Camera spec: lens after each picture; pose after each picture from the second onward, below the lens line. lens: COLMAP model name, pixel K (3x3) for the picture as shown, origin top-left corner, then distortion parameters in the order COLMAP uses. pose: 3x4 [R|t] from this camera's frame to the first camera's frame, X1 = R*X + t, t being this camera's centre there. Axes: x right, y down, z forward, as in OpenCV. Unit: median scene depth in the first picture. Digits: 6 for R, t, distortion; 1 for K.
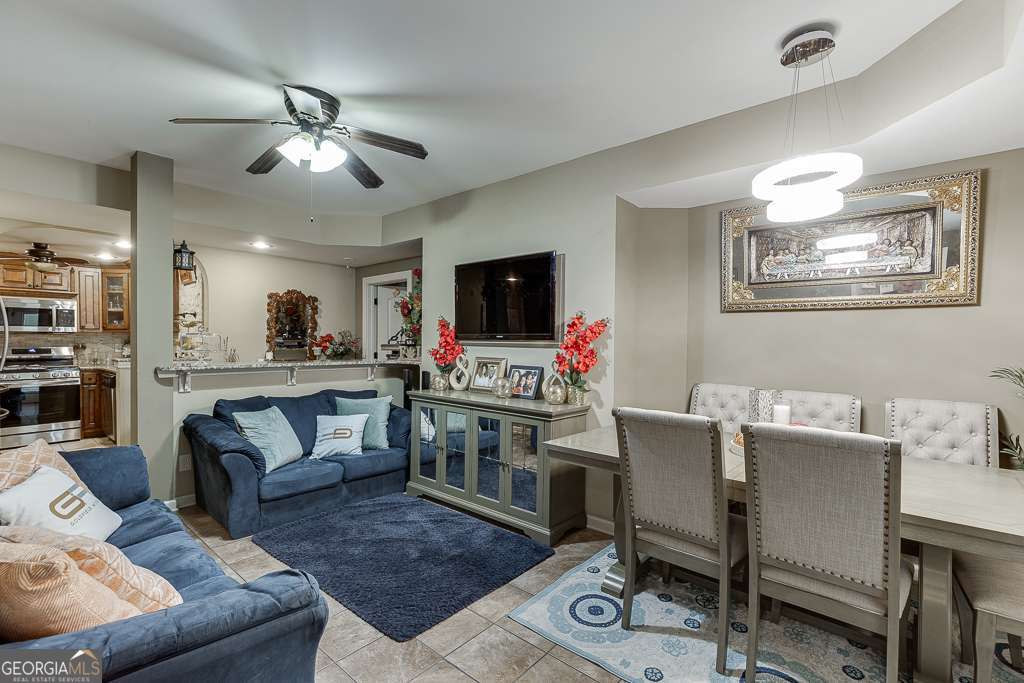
lens RADIAL K [[464.9, 0, 518.1], [0, 464.9, 347.3], [0, 0, 1]] dist [0.012482, -0.003209]
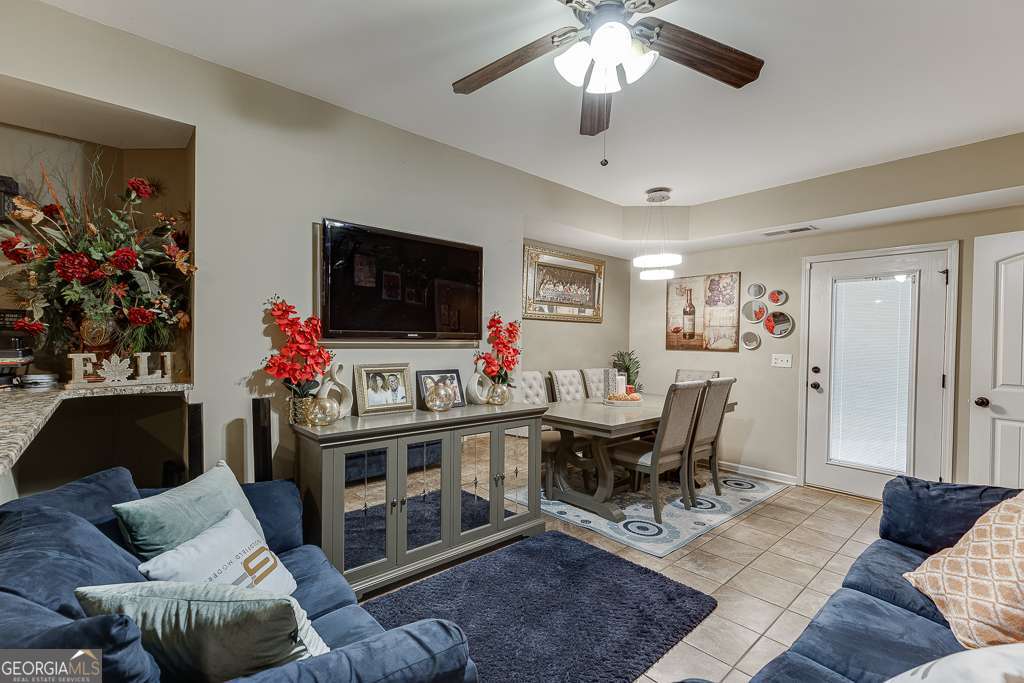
lens RADIAL K [[464.9, 0, 513.1], [0, 464.9, 346.6], [0, 0, 1]] dist [0.012482, -0.003209]
pose [[0.118045, -0.021489, 0.992776, -0.826152], [0.007095, 0.999759, 0.020796, -0.020011], [-0.992983, 0.004589, 0.118169, 0.777785]]
